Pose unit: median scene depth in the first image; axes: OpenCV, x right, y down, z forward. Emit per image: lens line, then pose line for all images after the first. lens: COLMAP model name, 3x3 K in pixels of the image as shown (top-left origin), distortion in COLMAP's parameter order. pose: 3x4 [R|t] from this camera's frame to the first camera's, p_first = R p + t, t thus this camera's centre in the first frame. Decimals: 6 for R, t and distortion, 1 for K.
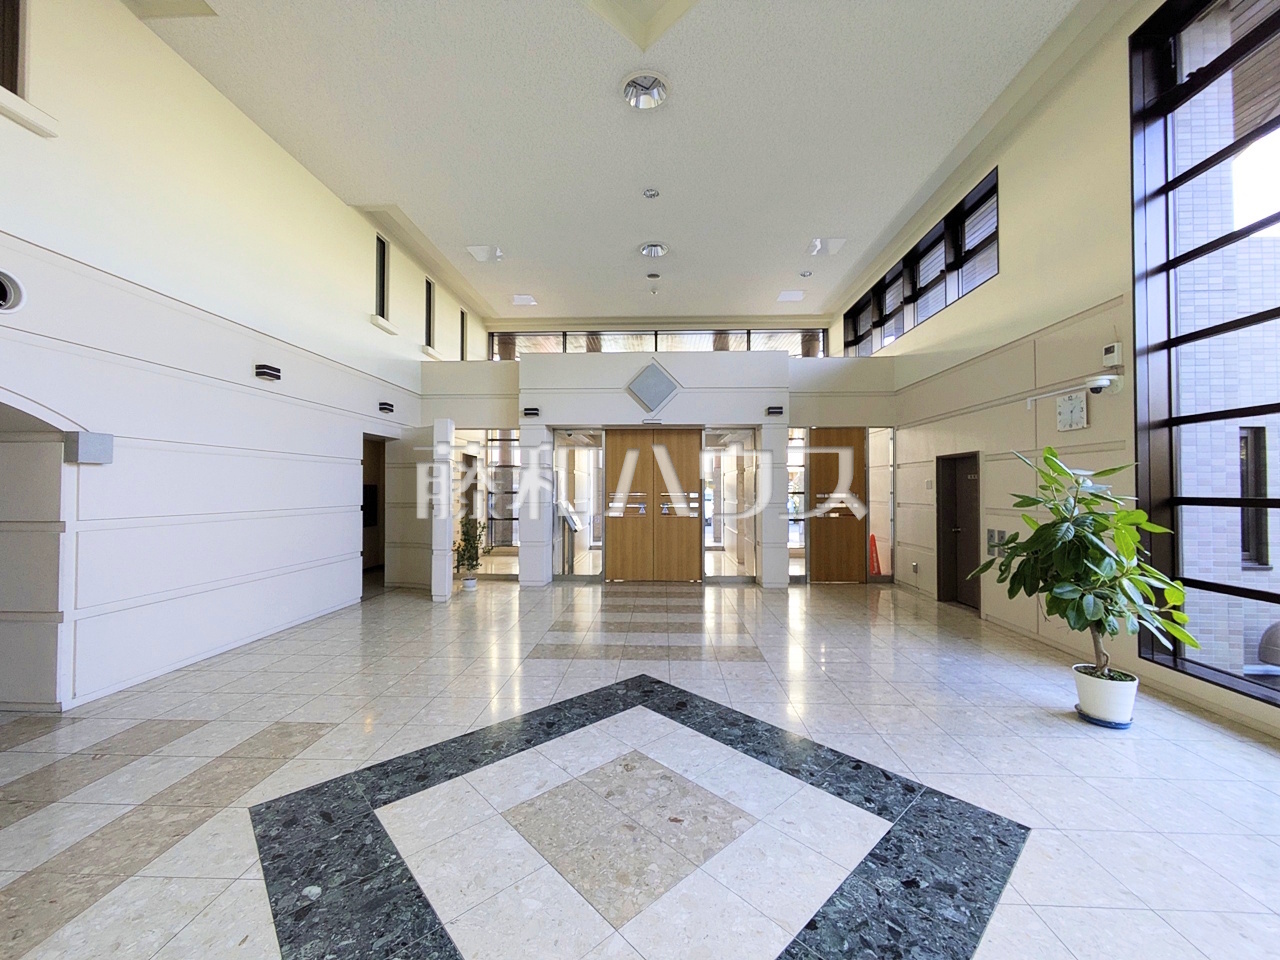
lens RADIAL K [[504.7, 0, 643.6], [0, 504.7, 480.6], [0, 0, 1]] dist [0.001788, 0.000668]
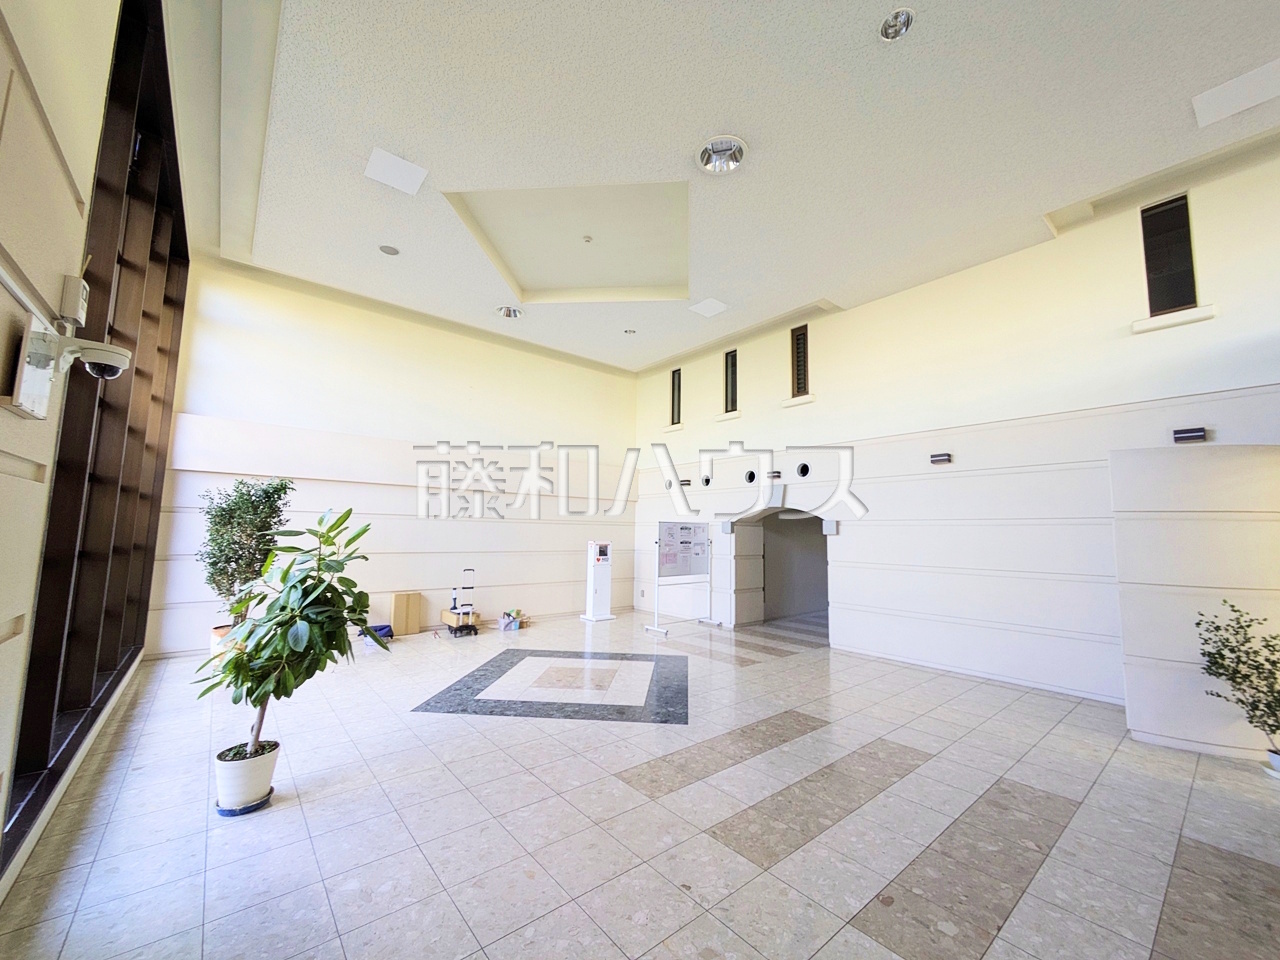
lens RADIAL K [[504.7, 0, 643.6], [0, 504.7, 480.6], [0, 0, 1]] dist [0.001788, 0.000668]
pose [[-0.740579, -0.081913, -0.666958, 0.995274], [-0.003604, 0.993012, -0.117956, -0.005214], [0.671960, -0.084952, -0.735699, 2.132665]]
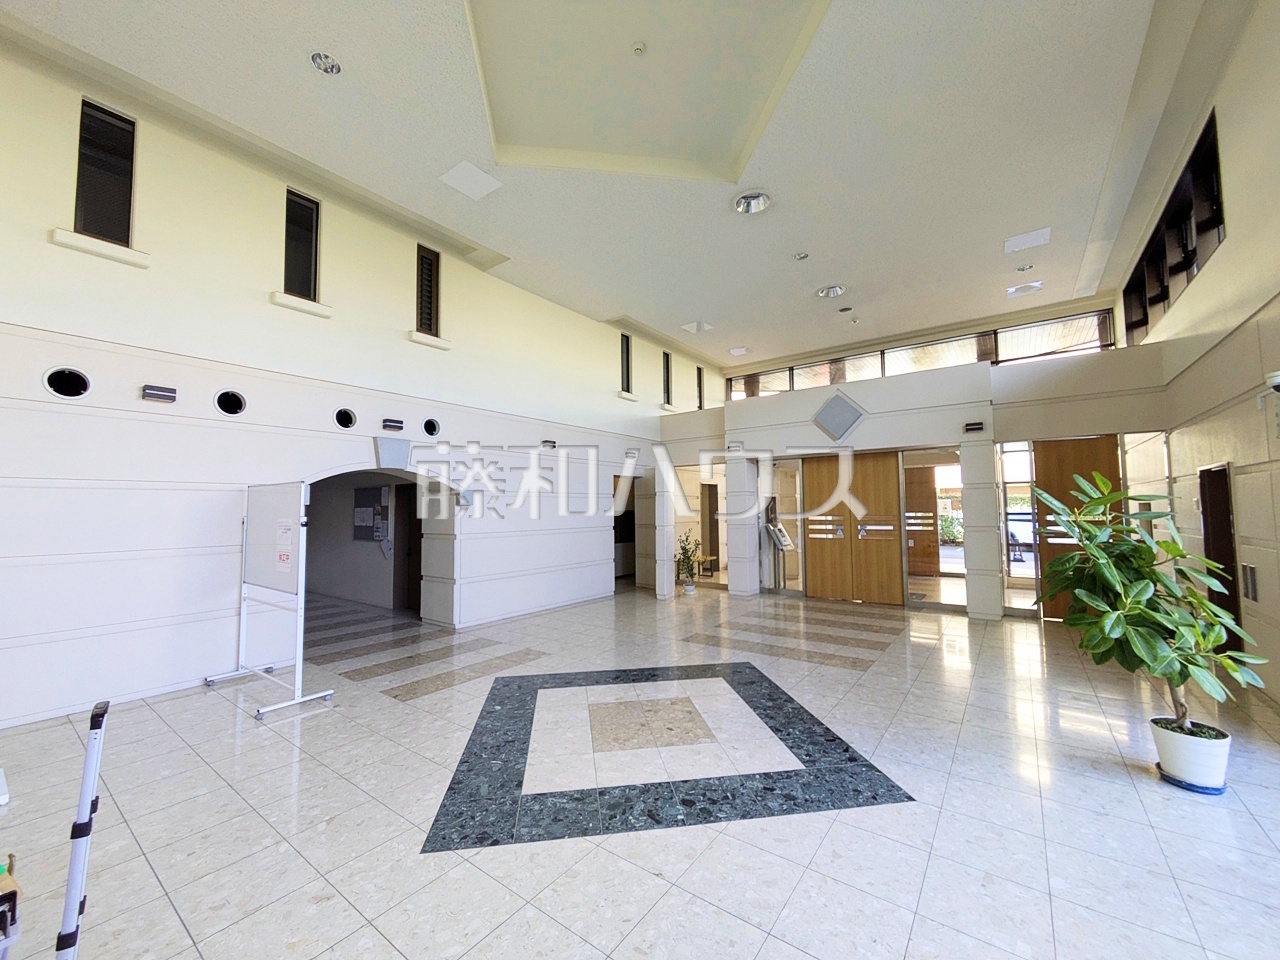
lens RADIAL K [[504.7, 0, 643.6], [0, 504.7, 480.6], [0, 0, 1]] dist [0.001788, 0.000668]
pose [[0.827615, -0.043198, -0.559631, 0.616240], [0.021782, 0.998755, -0.044882, -0.025939], [0.560873, 0.024955, 0.827526, -0.255151]]
